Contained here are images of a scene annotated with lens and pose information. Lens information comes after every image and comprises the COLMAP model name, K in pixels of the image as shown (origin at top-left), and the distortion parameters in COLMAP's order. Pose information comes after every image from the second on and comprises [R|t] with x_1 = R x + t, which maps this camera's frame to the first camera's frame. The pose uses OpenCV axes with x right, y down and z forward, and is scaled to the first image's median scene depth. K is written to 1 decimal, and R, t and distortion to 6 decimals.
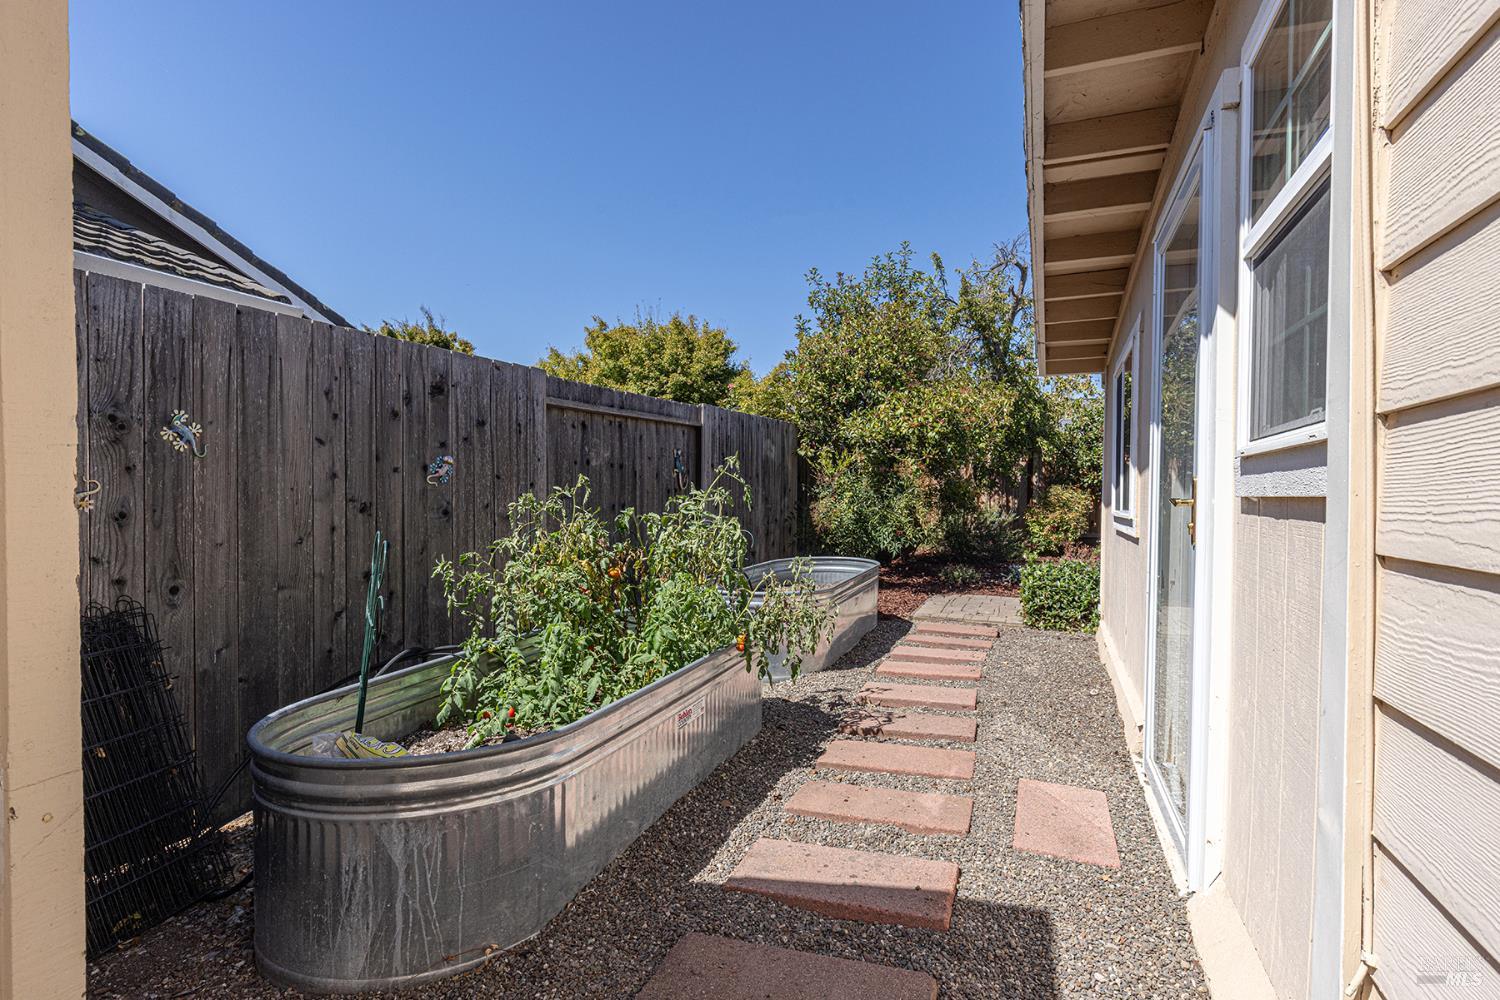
lens RADIAL K [[744.5, 0, 744.0], [0, 744.5, 506.4], [0, 0, 1]] dist [0.011308, -0.000101]
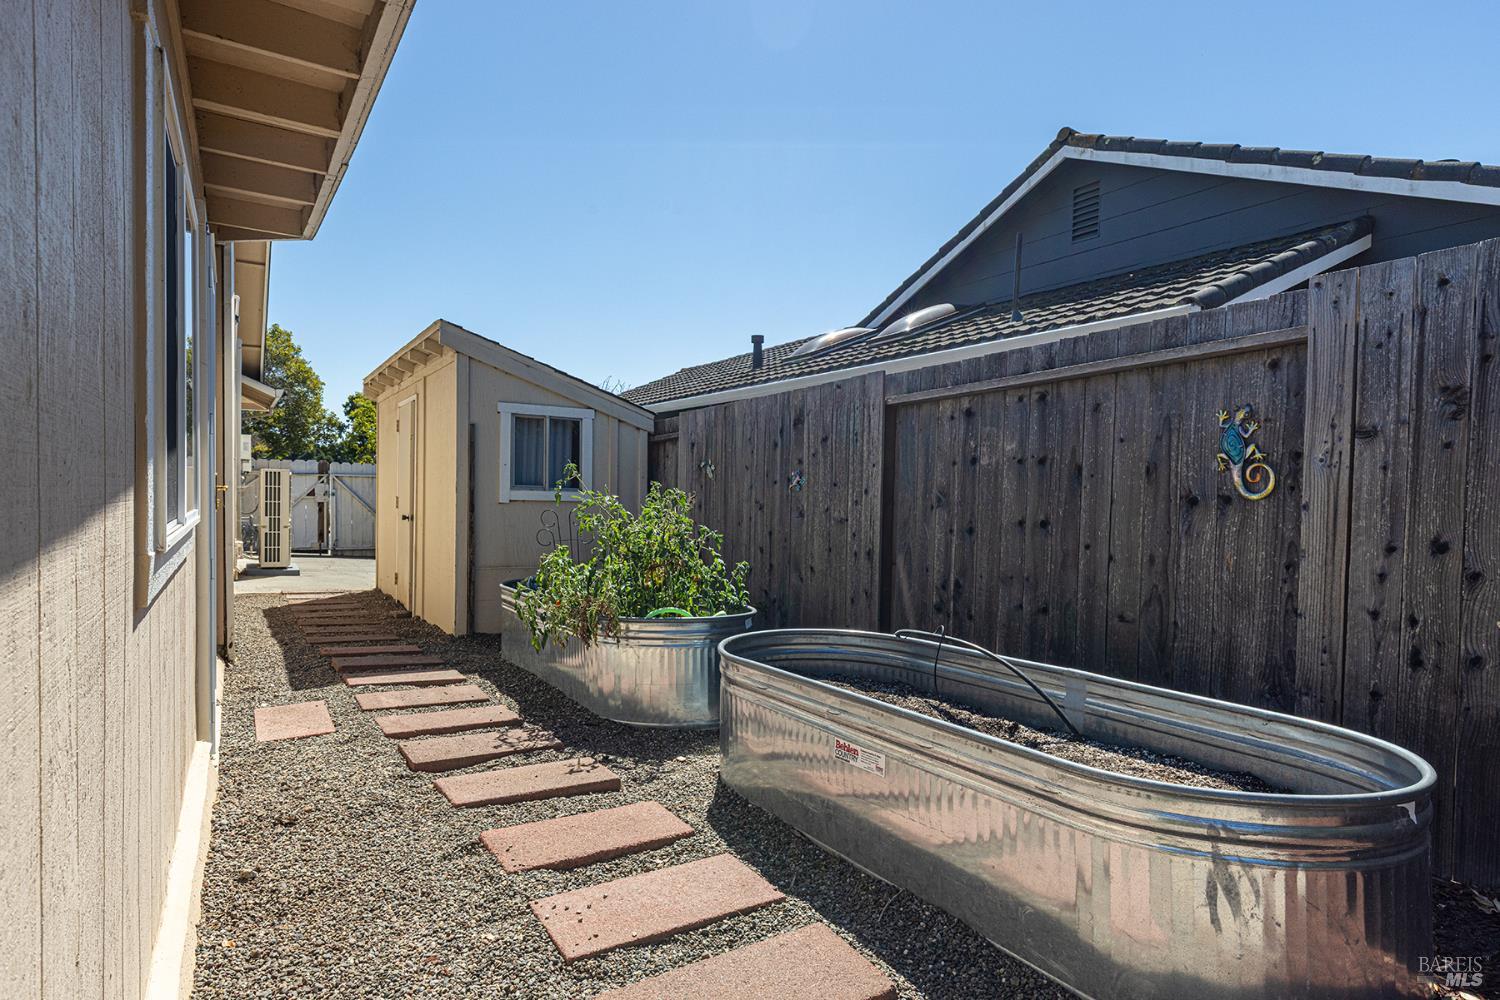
lens RADIAL K [[796.9, 0, 734.2], [0, 796.9, 501.7], [0, 0, 1]] dist [0.006762, 0.000965]
pose [[-0.594848, -0.021665, -0.803546, 0.731609], [-0.046912, 0.998869, 0.007797, -0.016403], [0.802468, 0.042334, -0.595192, 1.619681]]
